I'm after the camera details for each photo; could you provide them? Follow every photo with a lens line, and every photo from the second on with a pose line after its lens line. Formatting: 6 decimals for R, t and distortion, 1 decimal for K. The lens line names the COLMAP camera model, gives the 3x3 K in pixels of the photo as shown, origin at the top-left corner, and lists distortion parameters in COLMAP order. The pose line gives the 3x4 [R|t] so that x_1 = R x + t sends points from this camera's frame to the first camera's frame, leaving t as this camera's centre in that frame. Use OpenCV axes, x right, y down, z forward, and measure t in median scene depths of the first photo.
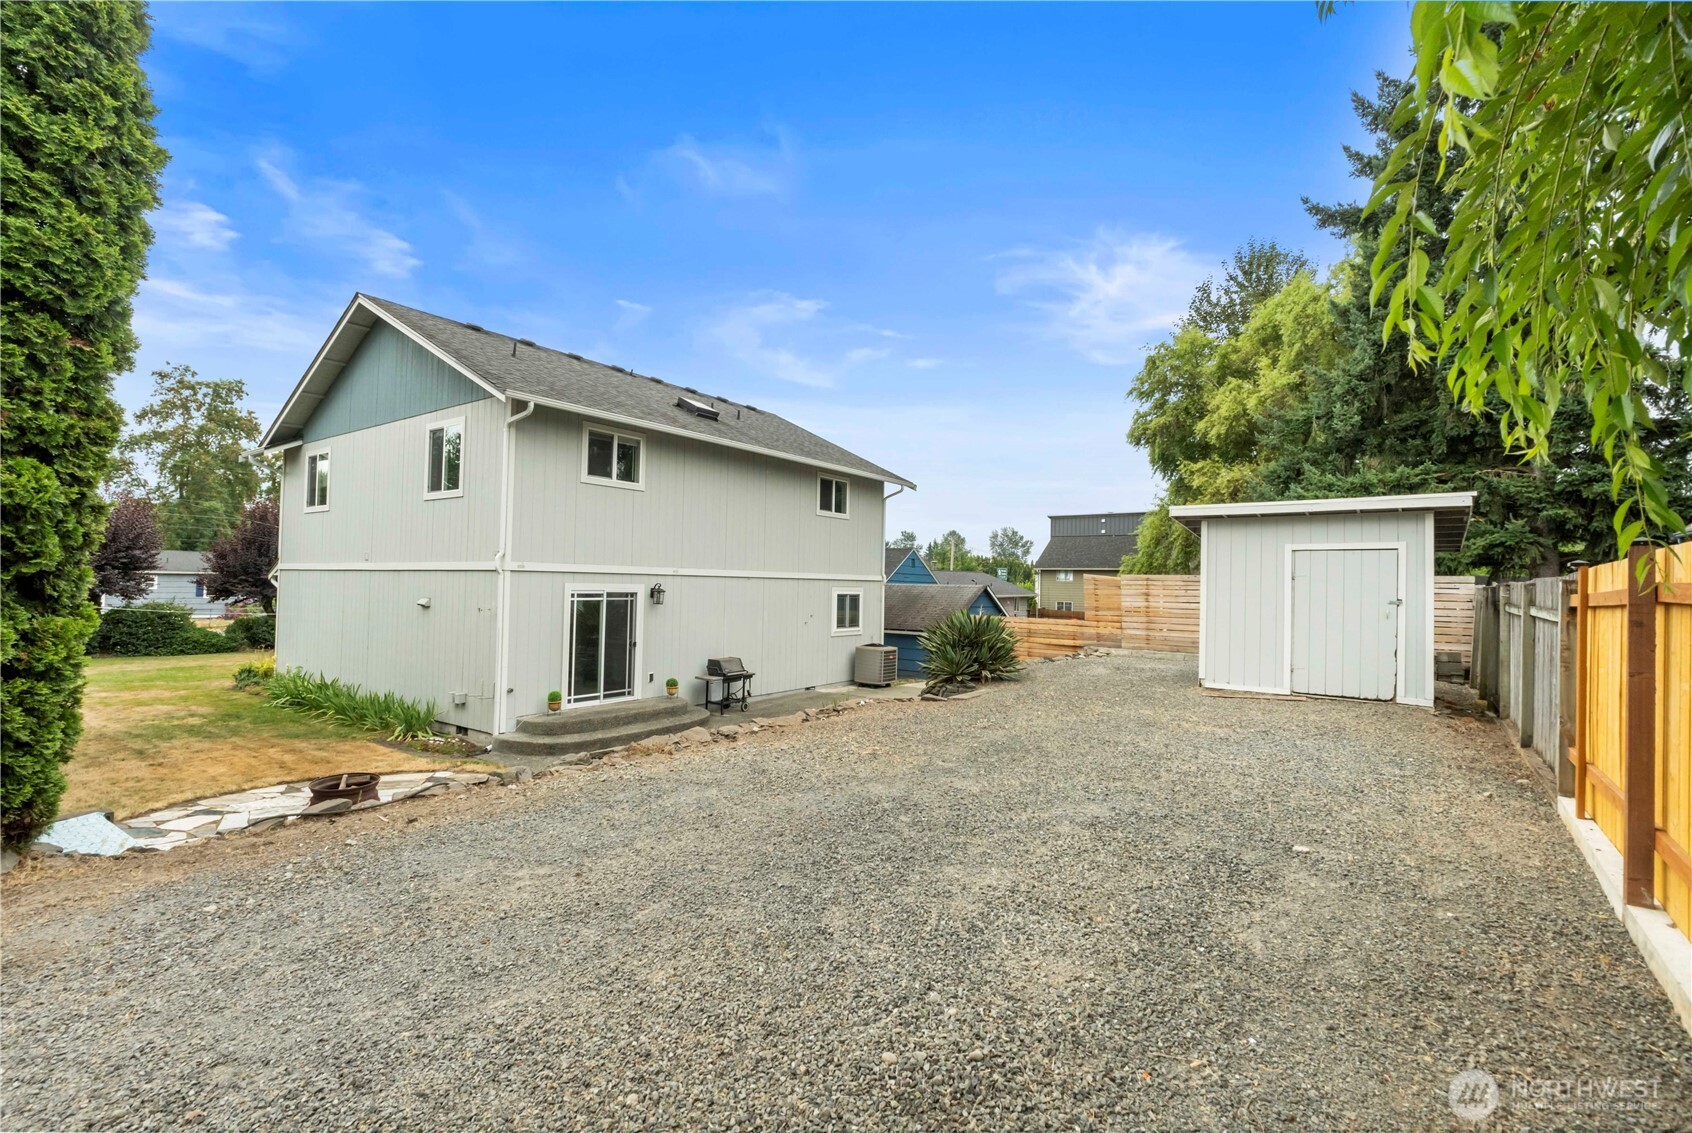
lens RADIAL K [[753.7, 0, 844.9], [0, 753.7, 568.6], [0, 0, 1]] dist [-0.011029, -0.000184]
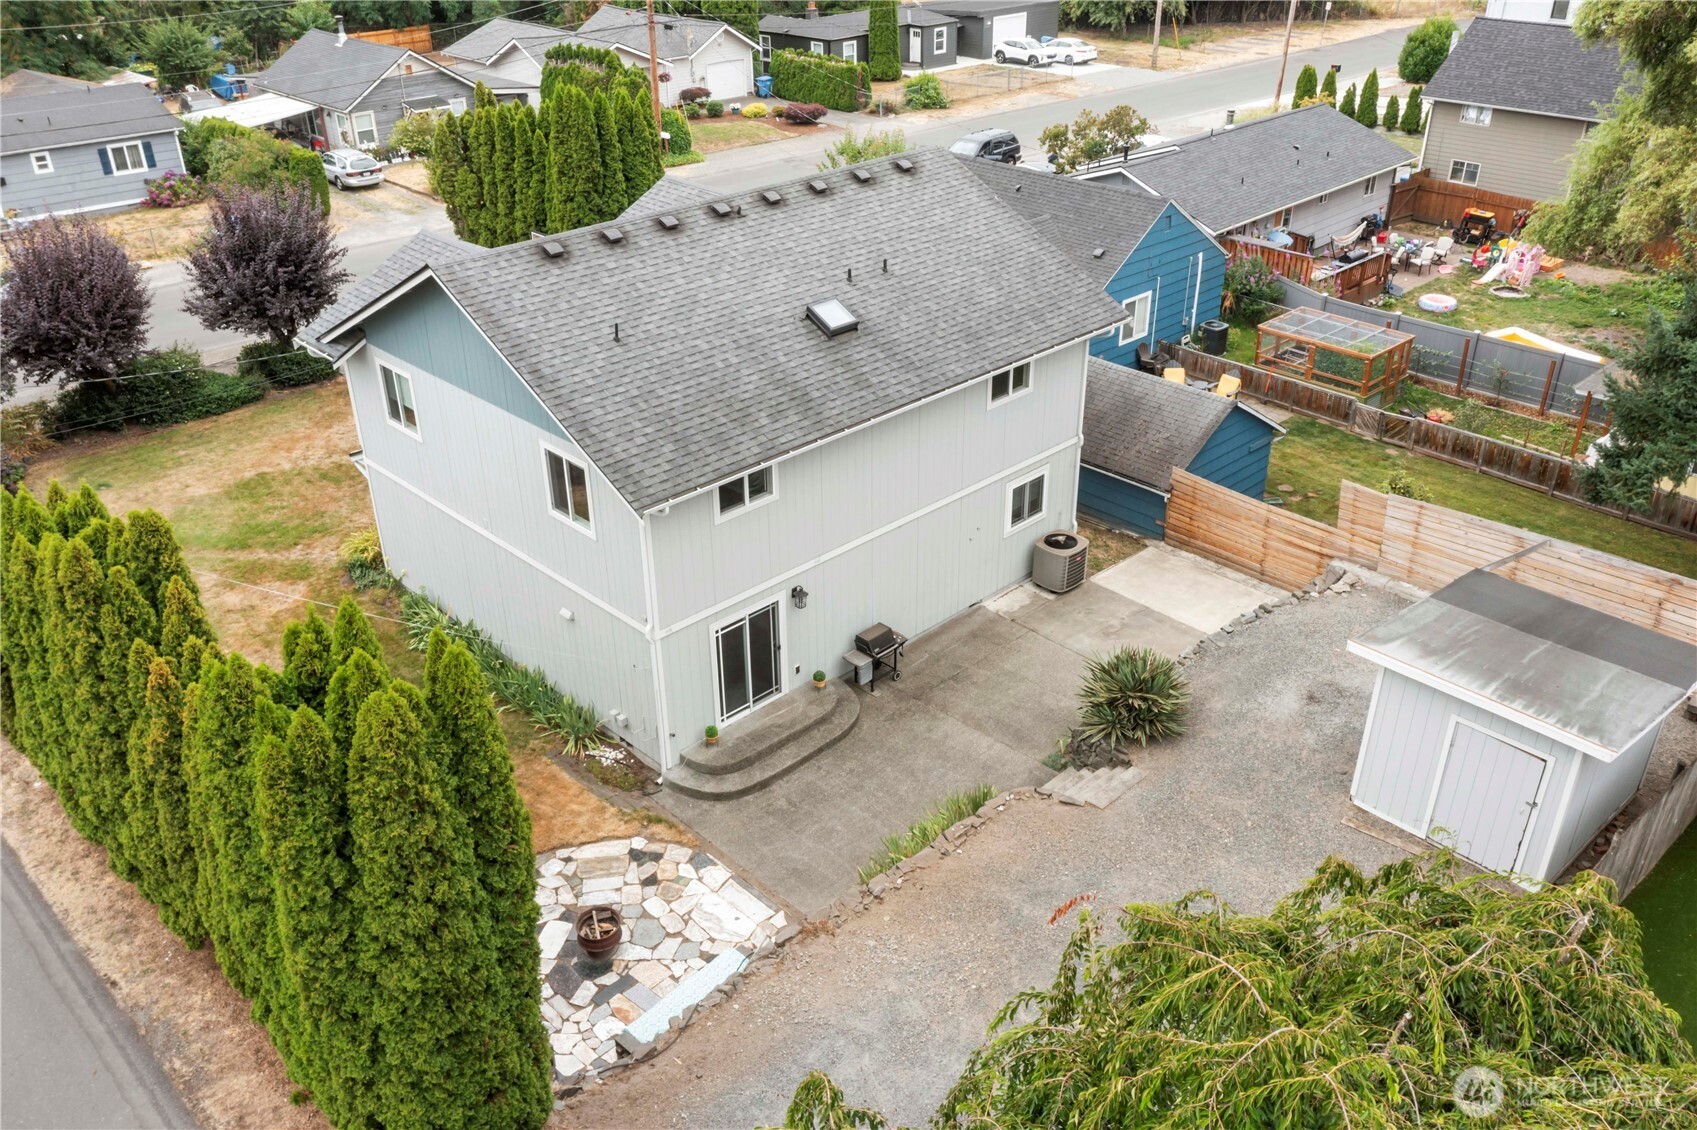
lens RADIAL K [[1368.3, 0, 856.2], [0, 1368.3, 565.0], [0, 0, 1]] dist [-0.003054, 0.011702]
pose [[0.984781, 0.055382, -0.164743, 0.093533], [0.035317, 0.864333, 0.501679, -0.849353], [0.170176, -0.499862, 0.849222, -0.392576]]
